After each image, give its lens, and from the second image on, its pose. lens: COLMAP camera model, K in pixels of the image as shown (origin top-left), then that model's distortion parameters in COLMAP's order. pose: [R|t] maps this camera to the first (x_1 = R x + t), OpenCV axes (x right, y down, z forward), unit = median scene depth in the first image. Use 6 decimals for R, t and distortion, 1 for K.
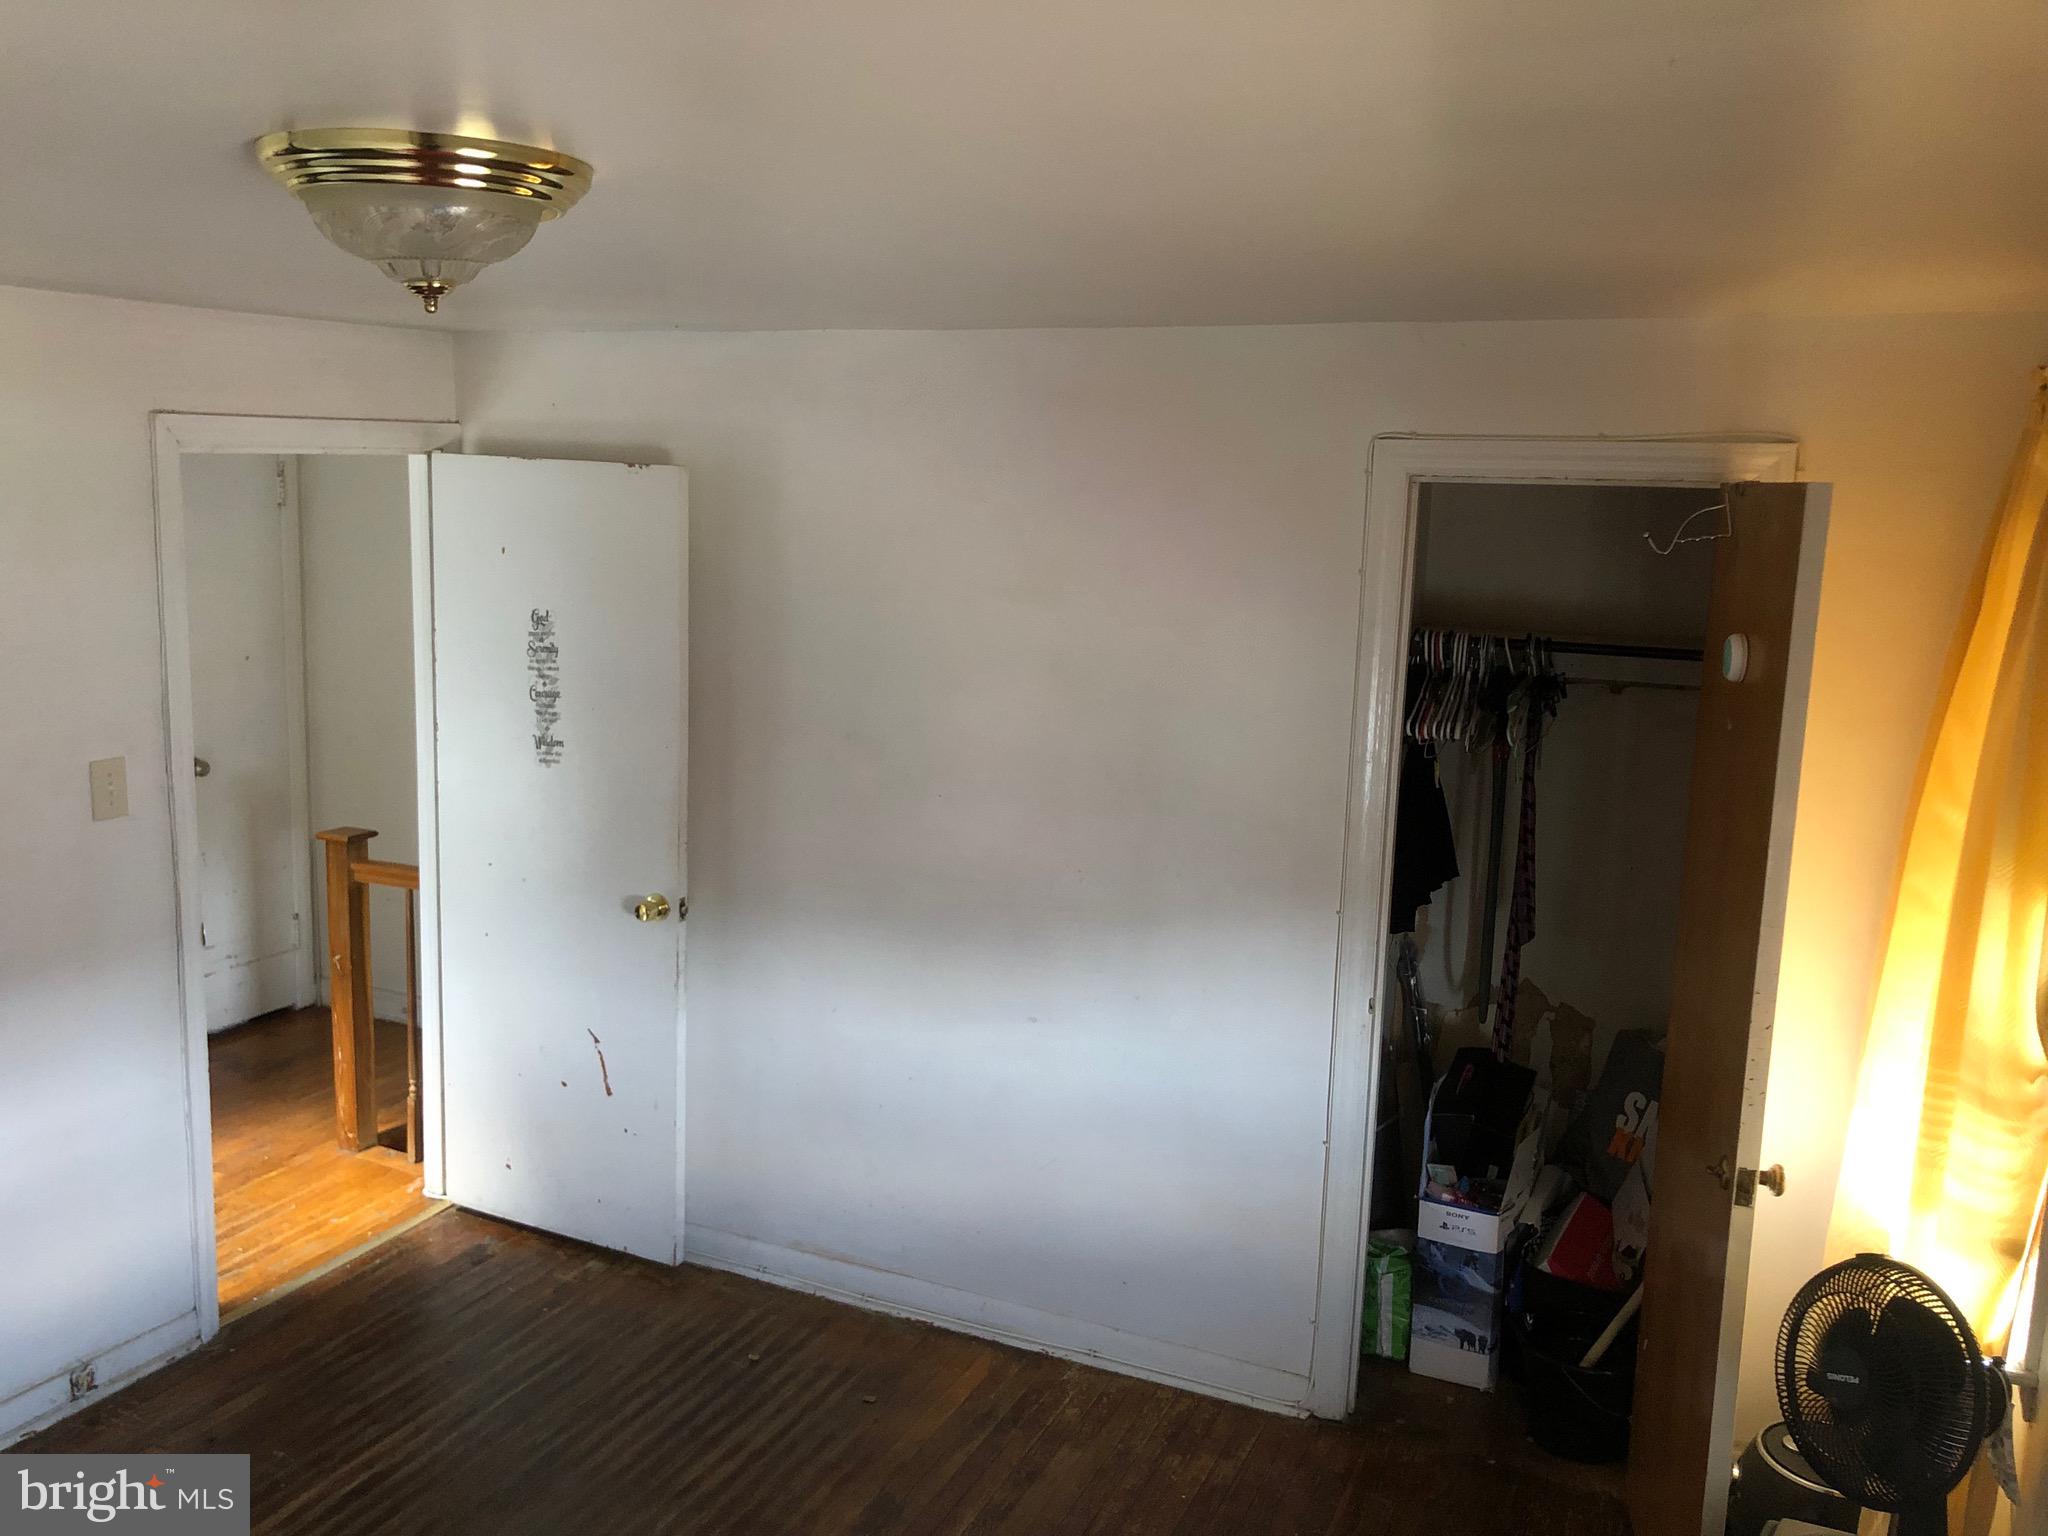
lens RADIAL K [[1700.2, 0, 1023.1], [0, 1700.2, 760.5], [0, 0, 1]] dist [0.026675, -0.012711]
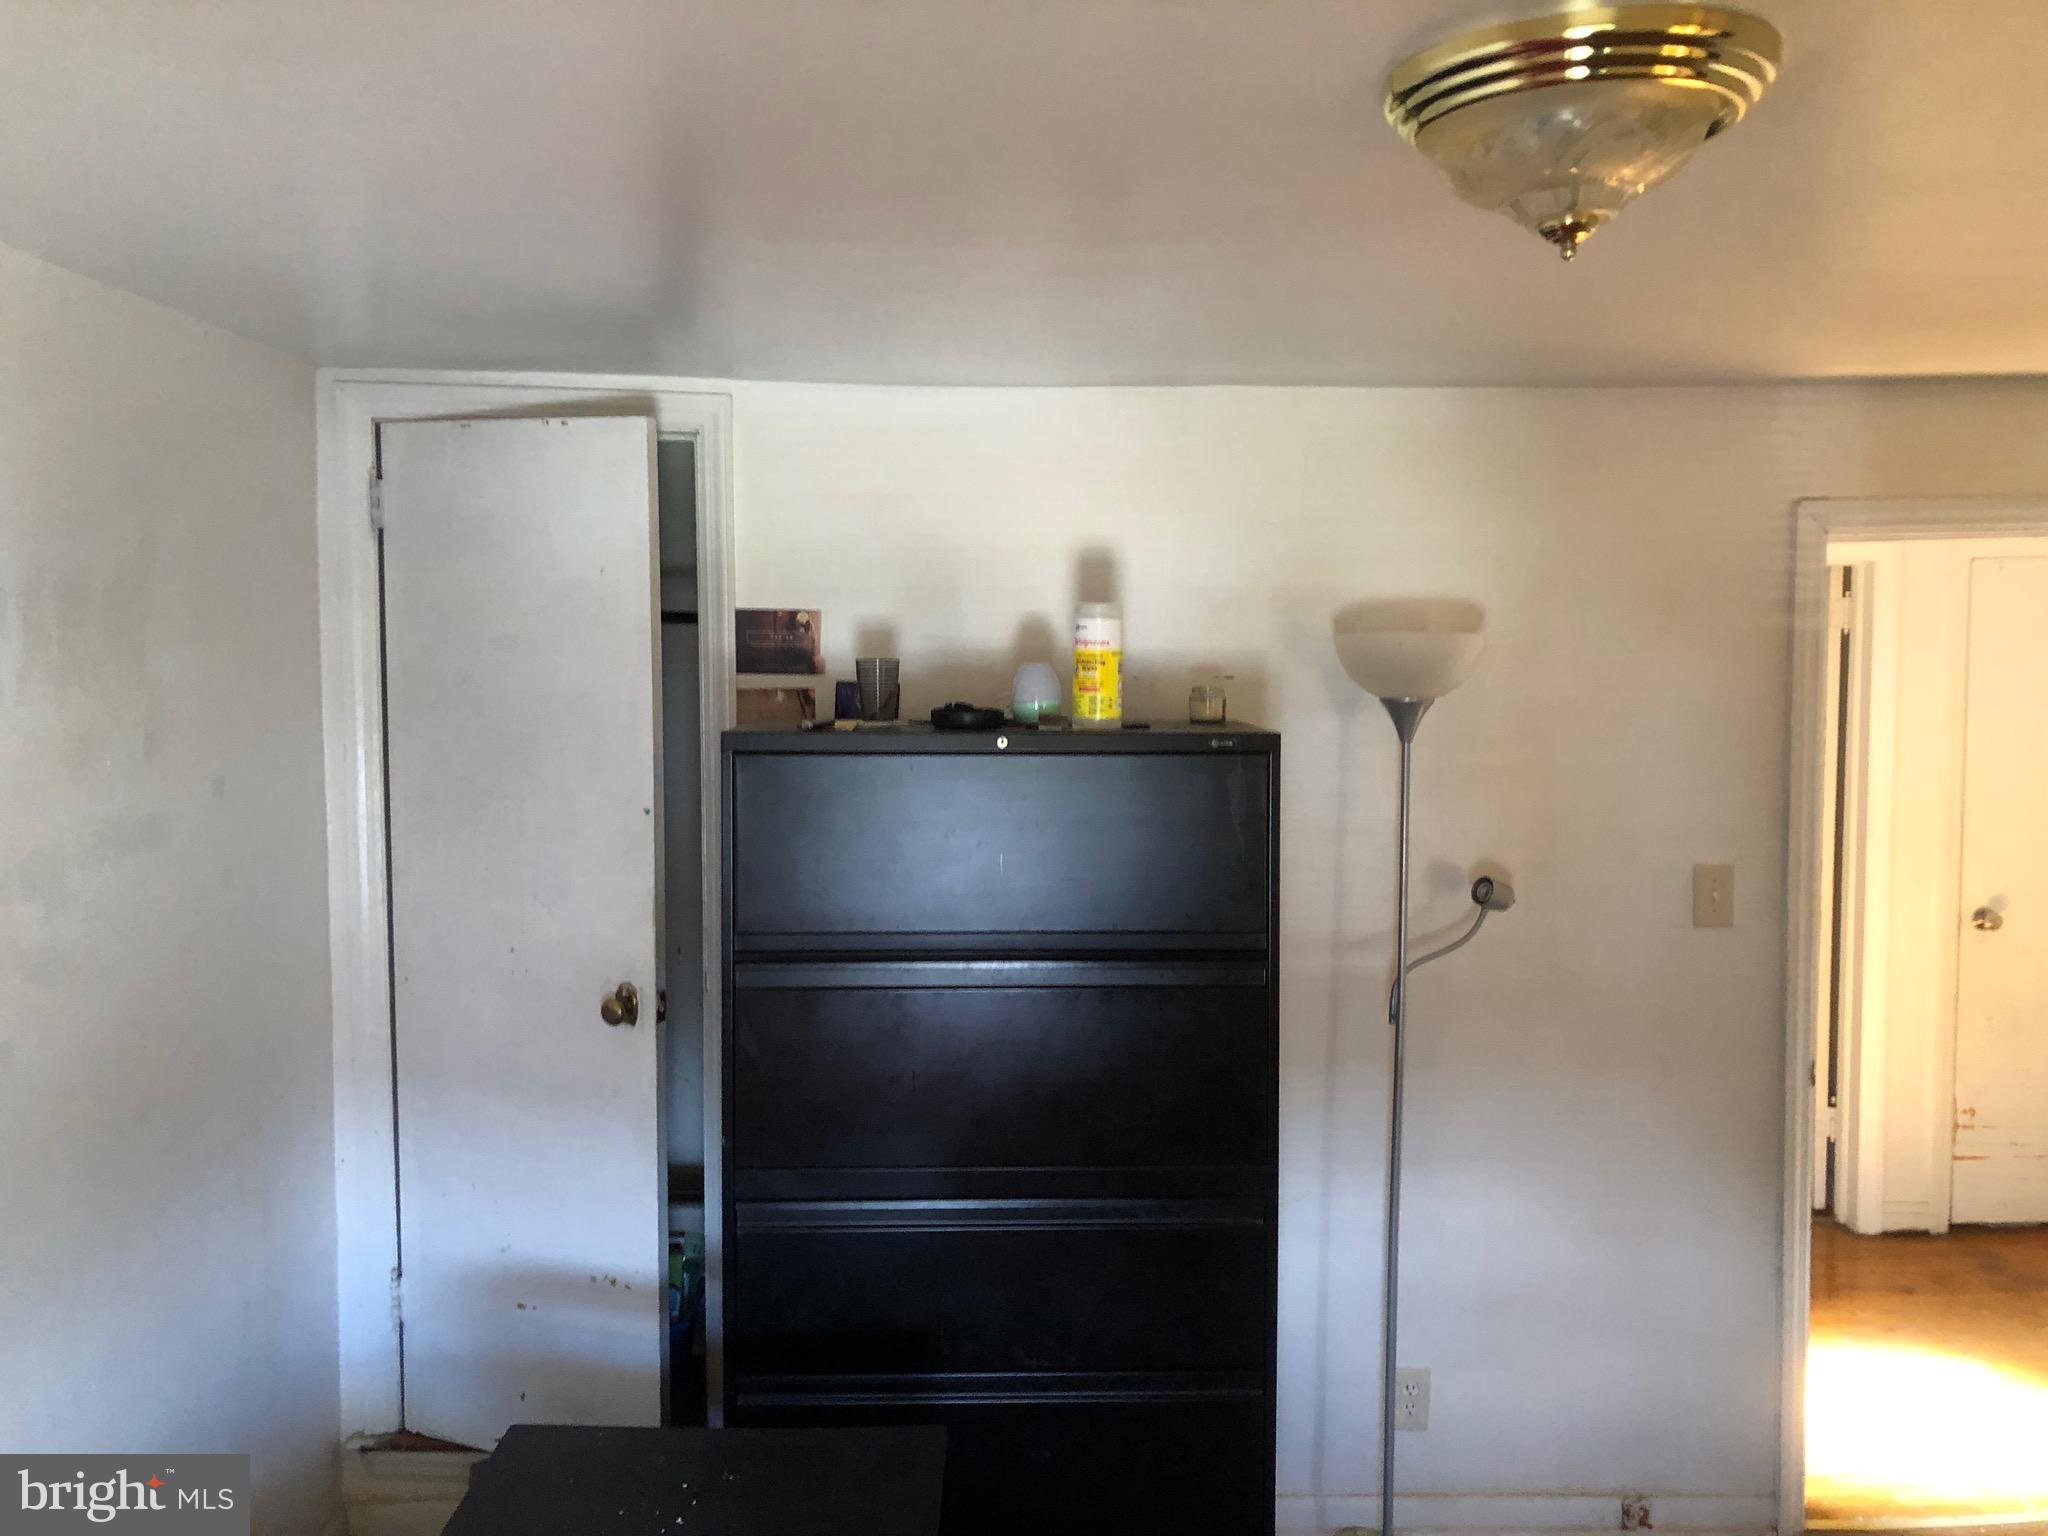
lens RADIAL K [[1700.2, 0, 1030.9], [0, 1700.2, 748.7], [0, 0, 1]] dist [0.026675, -0.012711]
pose [[0.434512, 0.022124, -0.900394, 0.140331], [-0.129867, 0.990790, -0.038326, 0.019380], [0.891254, 0.133585, 0.433384, 0.211136]]
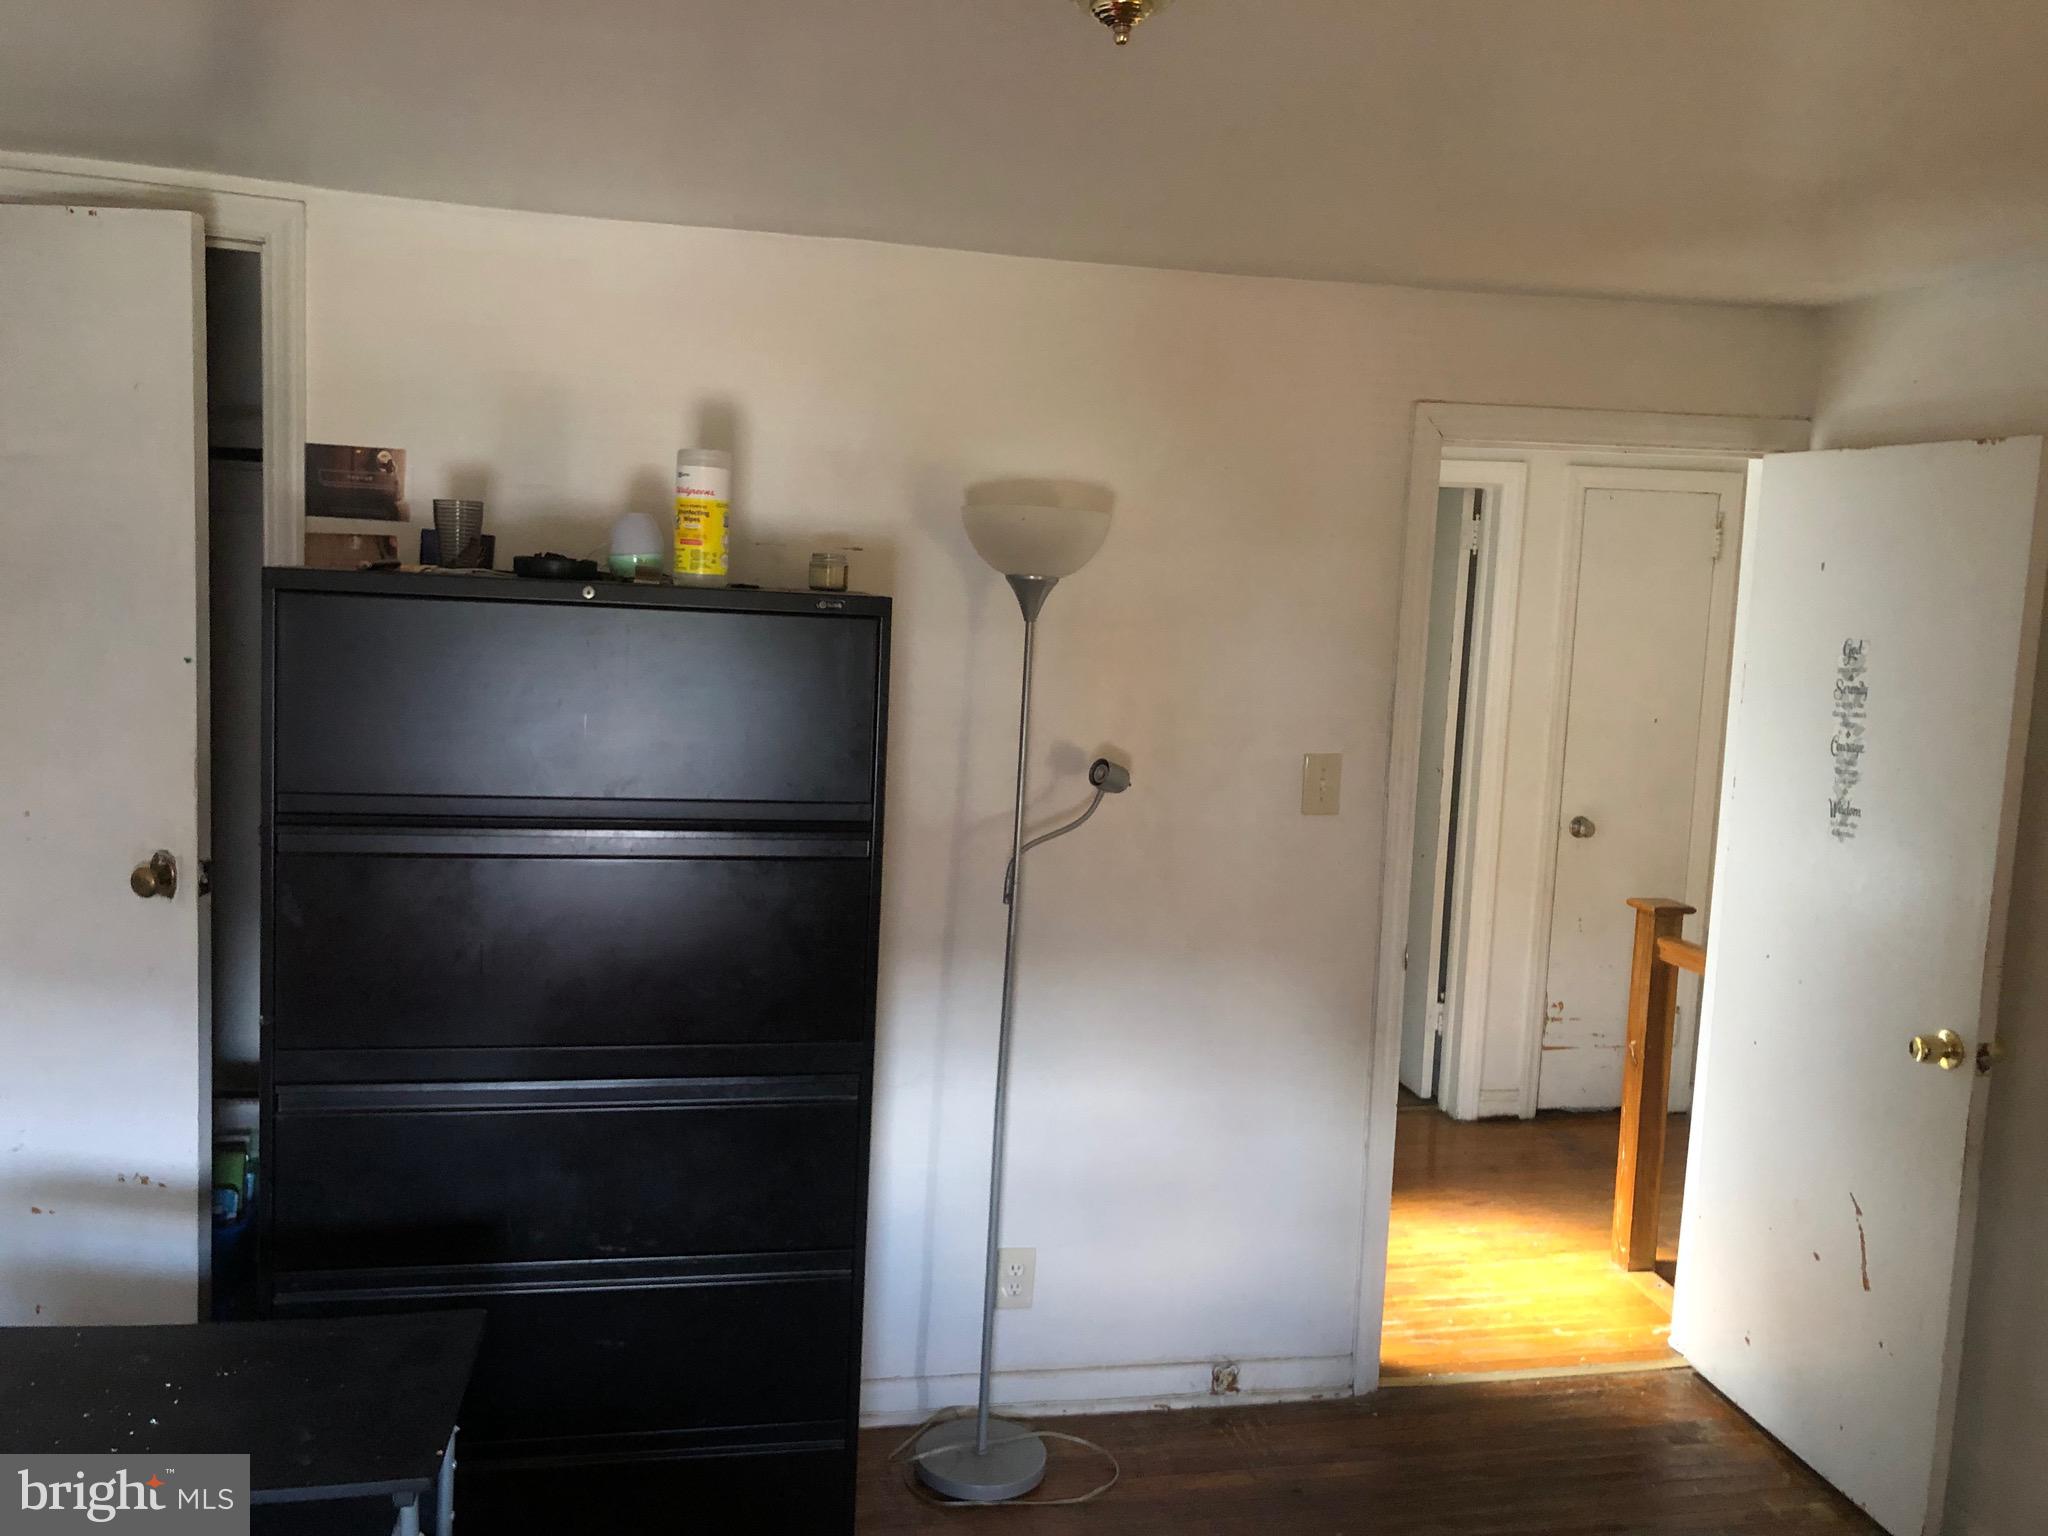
lens RADIAL K [[1700.2, 0, 1060.8], [0, 1700.2, 758.8], [0, 0, 1]] dist [0.026675, -0.012711]
pose [[0.596158, 0.080479, -0.798823, 0.137996], [-0.155322, 0.987728, -0.016406, 0.037043], [0.787700, 0.133855, 0.601342, 0.262700]]
